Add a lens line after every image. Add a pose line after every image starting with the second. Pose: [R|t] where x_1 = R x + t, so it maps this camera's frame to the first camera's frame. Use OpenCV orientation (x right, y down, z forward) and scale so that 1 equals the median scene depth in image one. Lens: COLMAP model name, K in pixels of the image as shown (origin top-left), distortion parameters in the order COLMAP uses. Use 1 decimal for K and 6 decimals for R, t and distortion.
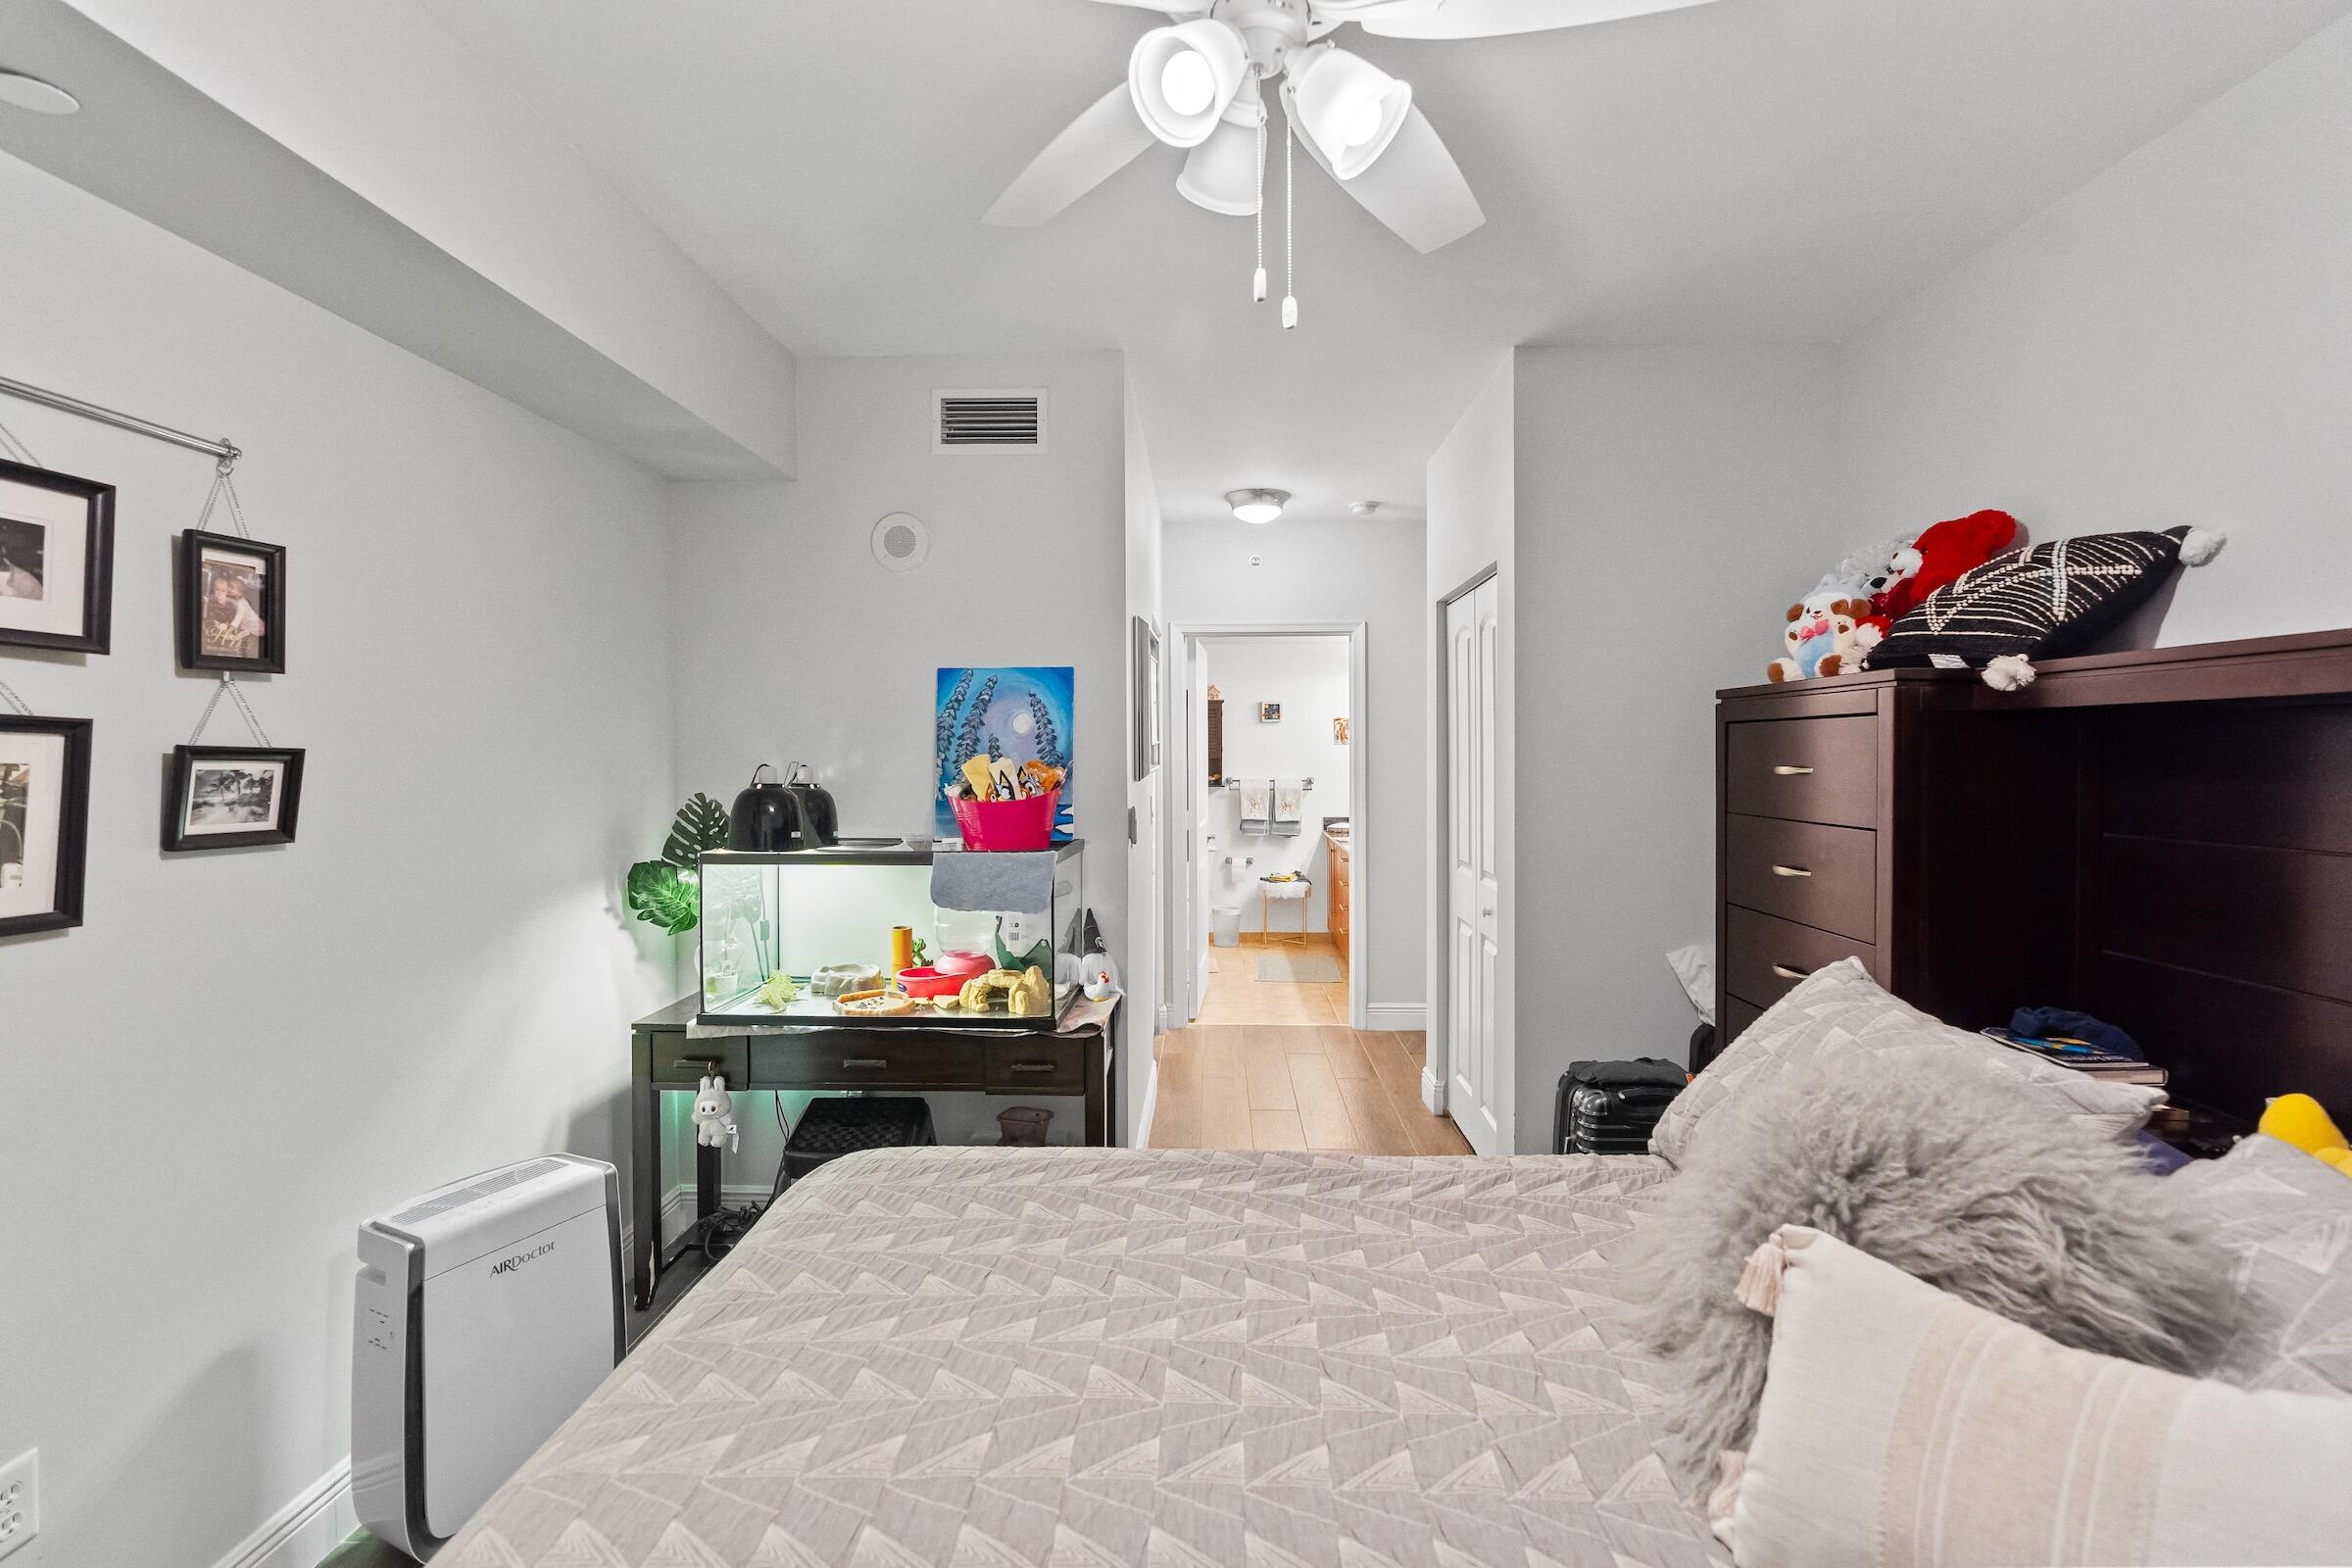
lens RADIAL K [[1066.7, 0, 1177.2], [0, 1066.7, 778.9], [0, 0, 1]] dist [-0.012409, 0.003926]
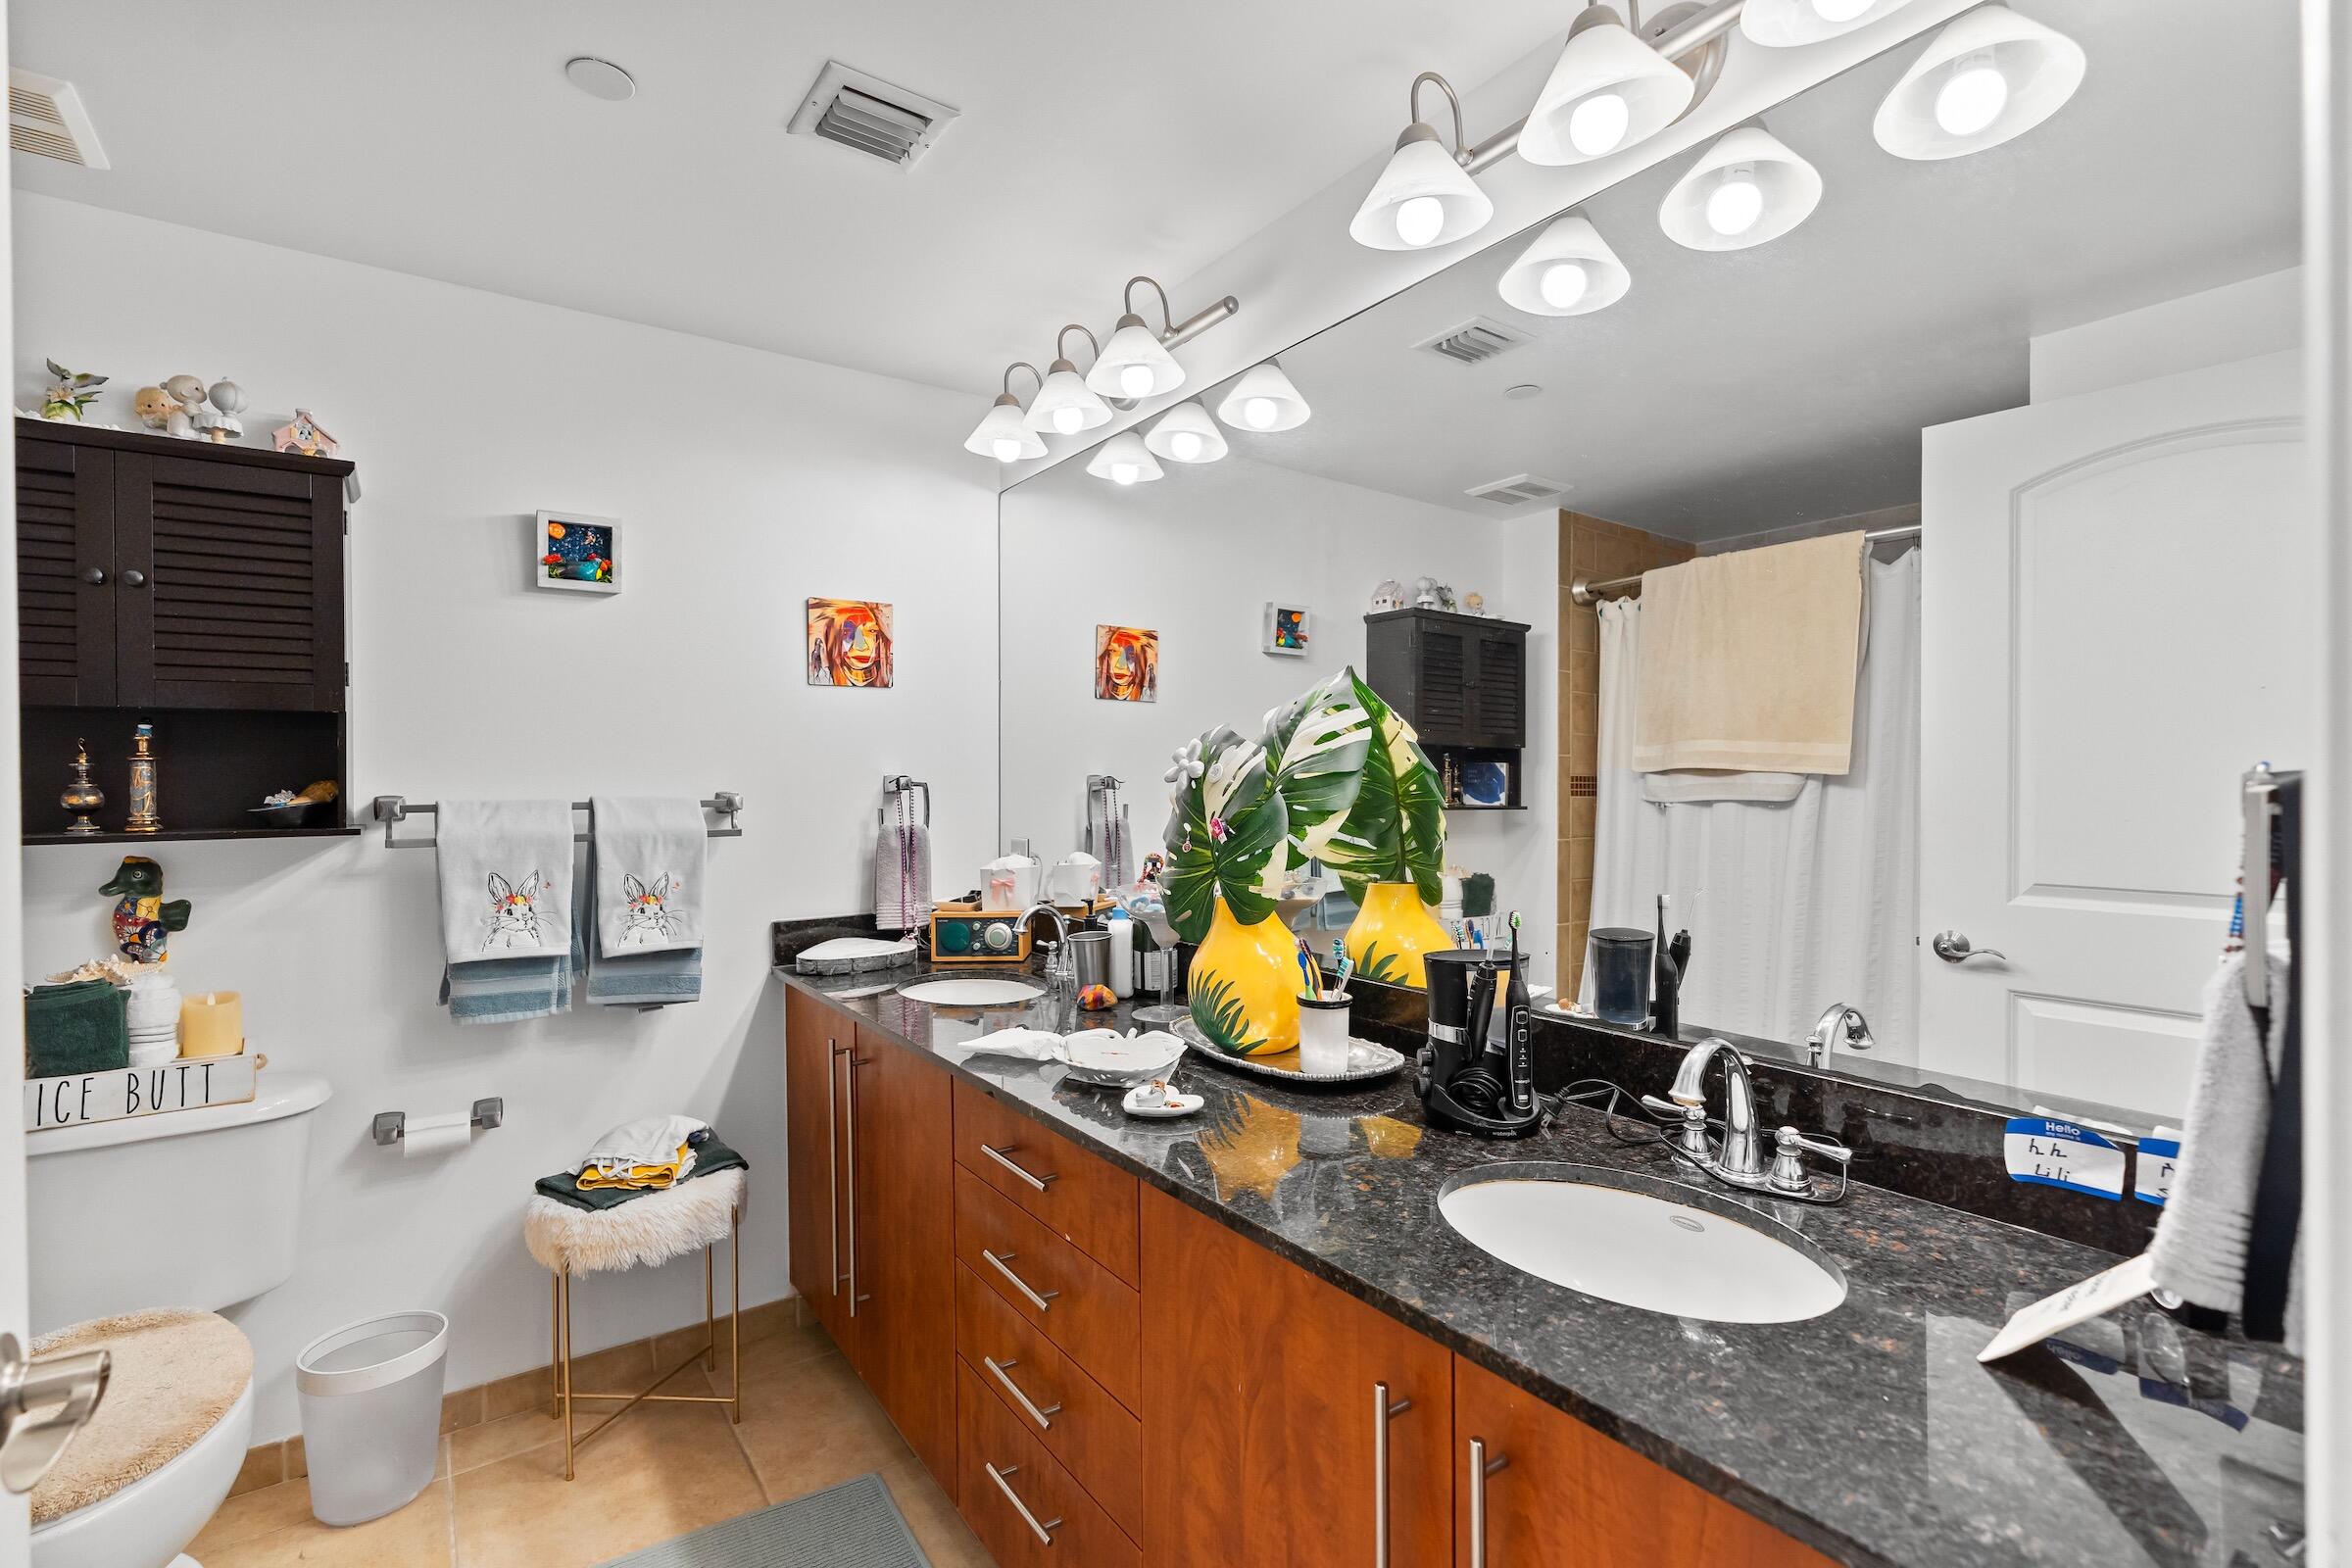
lens RADIAL K [[1058.4, 0, 1178.4], [0, 1058.4, 773.0], [0, 0, 1]] dist [-0.014846, 0.006421]
pose [[0.789683, -0.002411, 0.613510, 0.044027], [0.010286, 0.999904, -0.009311, -0.002425], [-0.613428, 0.013663, 0.789632, 0.695901]]
